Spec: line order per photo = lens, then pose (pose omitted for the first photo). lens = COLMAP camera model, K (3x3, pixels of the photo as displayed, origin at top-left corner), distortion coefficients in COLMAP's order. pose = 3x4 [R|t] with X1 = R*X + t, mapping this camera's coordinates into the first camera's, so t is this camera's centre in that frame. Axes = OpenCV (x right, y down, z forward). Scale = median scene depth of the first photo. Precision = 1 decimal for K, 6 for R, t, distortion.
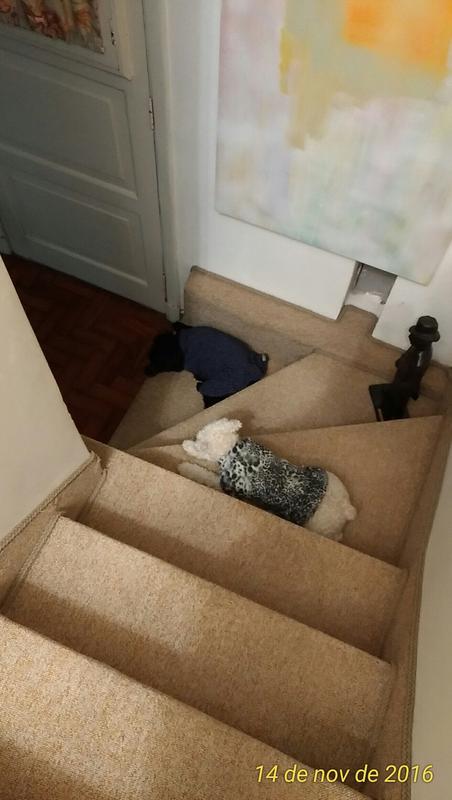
lens RADIAL K [[649.8, 0, 213.3], [0, 649.8, 398.3], [0, 0, 1]] dist [-0.001148, -0.001120]
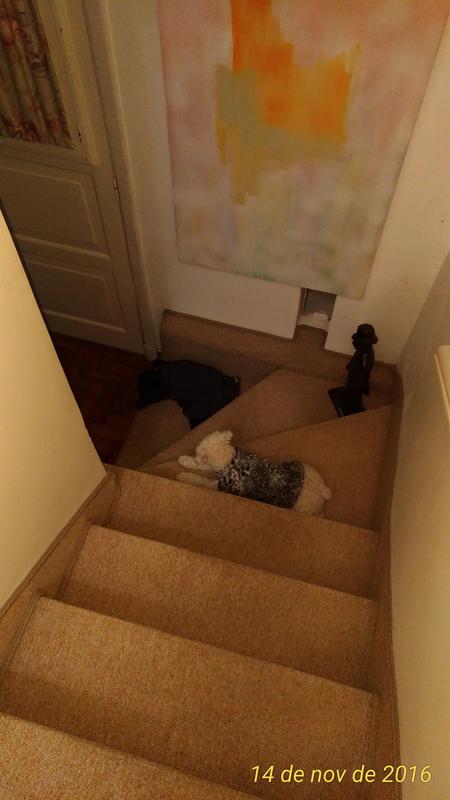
lens RADIAL K [[649.8, 0, 212.3], [0, 649.8, 398.3], [0, 0, 1]] dist [-0.001148, -0.001120]
pose [[0.989533, -0.137095, 0.045047, -0.026823], [0.139620, 0.988462, -0.058722, 0.042257], [-0.036477, 0.064397, 0.997257, -0.193151]]
